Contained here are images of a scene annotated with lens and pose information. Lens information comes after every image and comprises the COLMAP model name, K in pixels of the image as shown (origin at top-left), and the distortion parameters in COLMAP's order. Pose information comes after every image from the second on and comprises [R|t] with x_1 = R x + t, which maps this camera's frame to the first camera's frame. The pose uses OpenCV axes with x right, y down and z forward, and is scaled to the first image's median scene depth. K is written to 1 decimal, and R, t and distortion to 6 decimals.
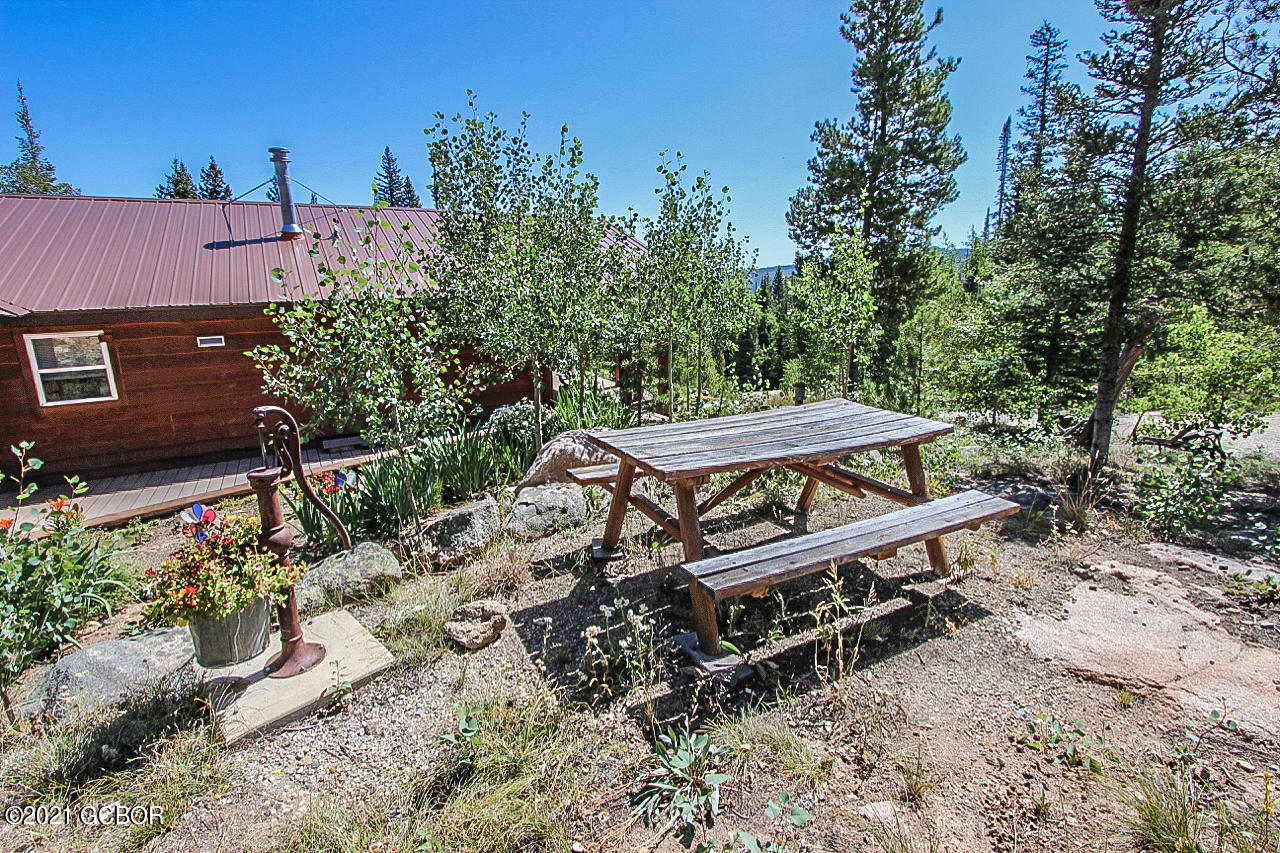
lens RADIAL K [[591.6, 0, 637.7], [0, 591.6, 429.3], [0, 0, 1]] dist [-0.015479, 0.001118]
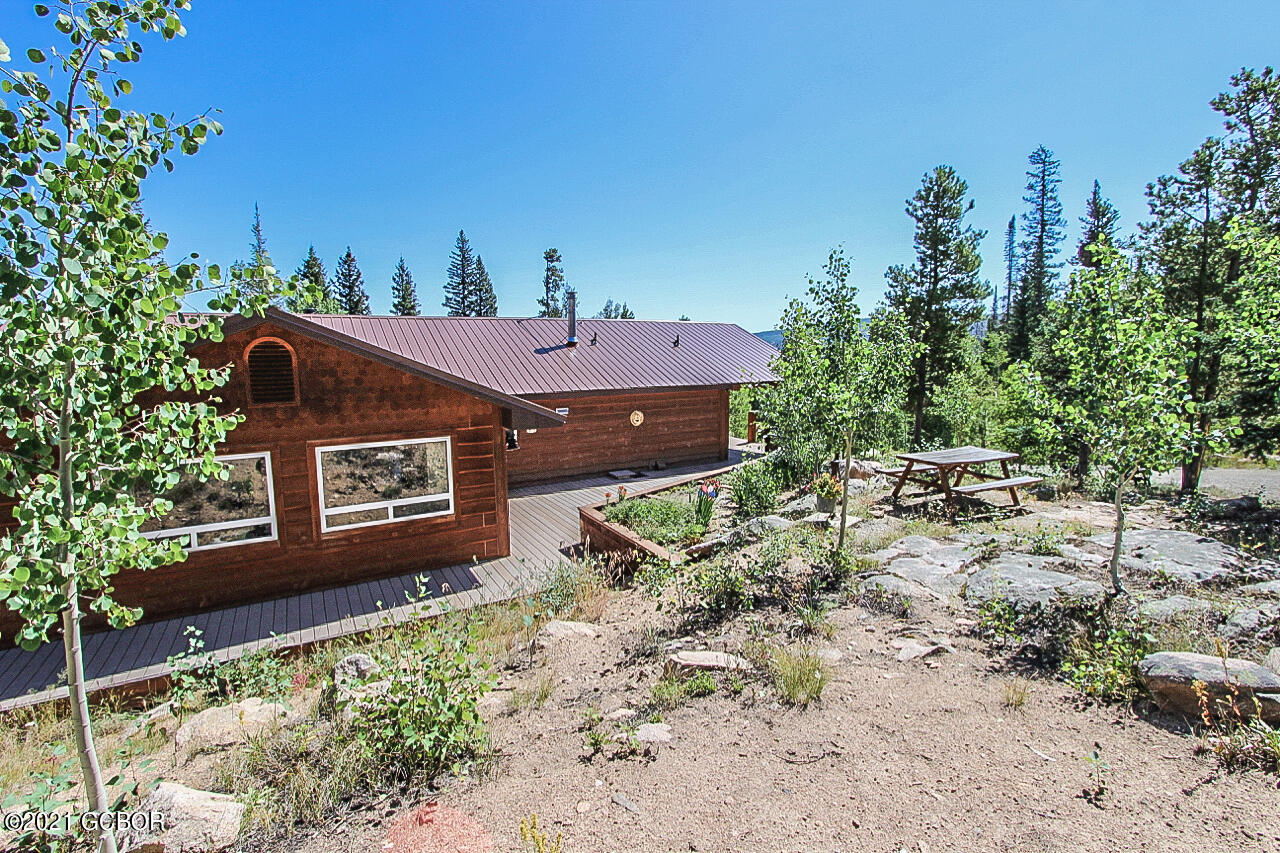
lens RADIAL K [[591.6, 0, 638.3], [0, 591.6, 426.2], [0, 0, 1]] dist [-0.015479, 0.001118]
pose [[0.999744, 0.016246, -0.015741, -0.106824], [-0.017778, 0.994557, -0.102665, 0.015067], [0.013987, 0.102919, 0.994591, -0.158926]]
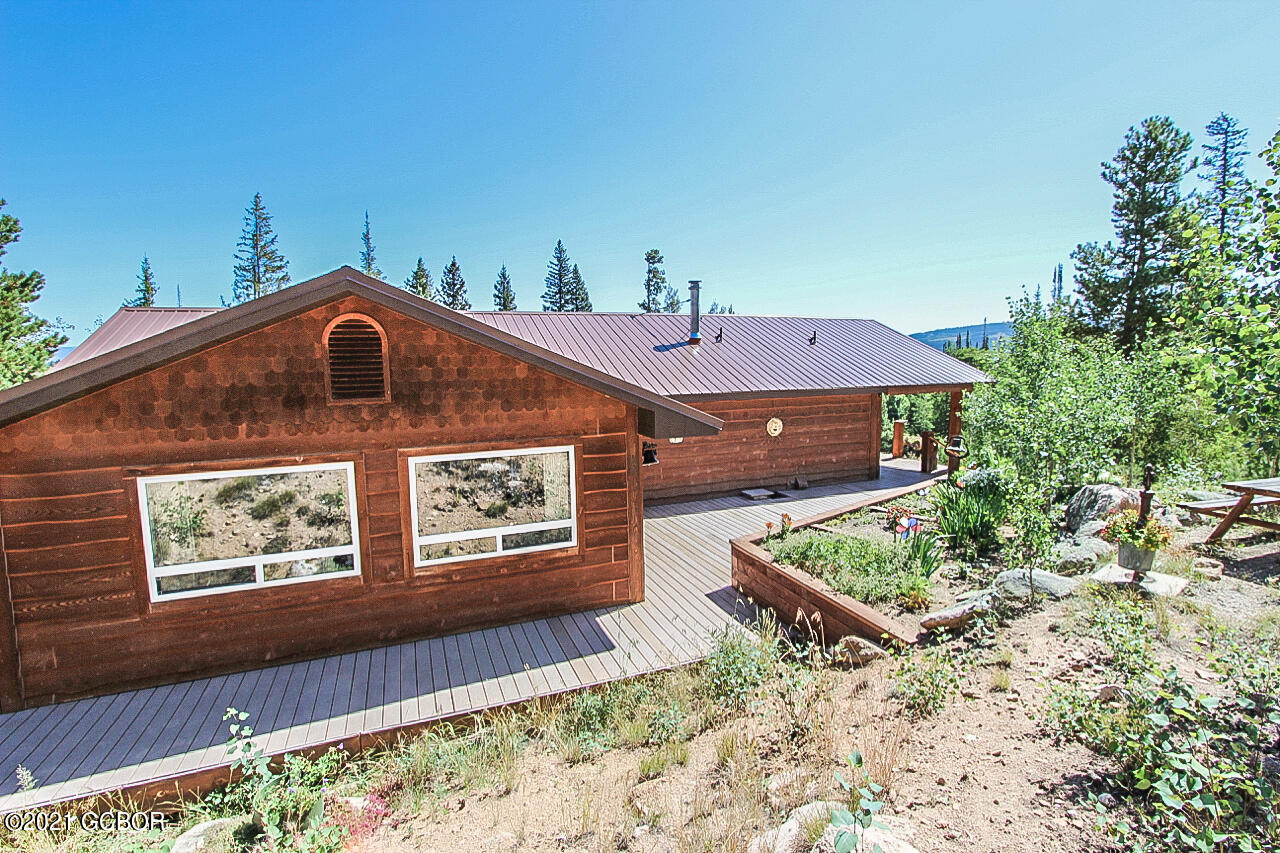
lens RADIAL K [[591.6, 0, 638.9], [0, 591.6, 428.4], [0, 0, 1]] dist [-0.015479, 0.001118]
pose [[0.986292, 0.026107, -0.162934, -0.136257], [-0.044791, 0.992690, -0.112071, 0.010484], [0.158817, 0.117833, 0.980251, -0.100959]]
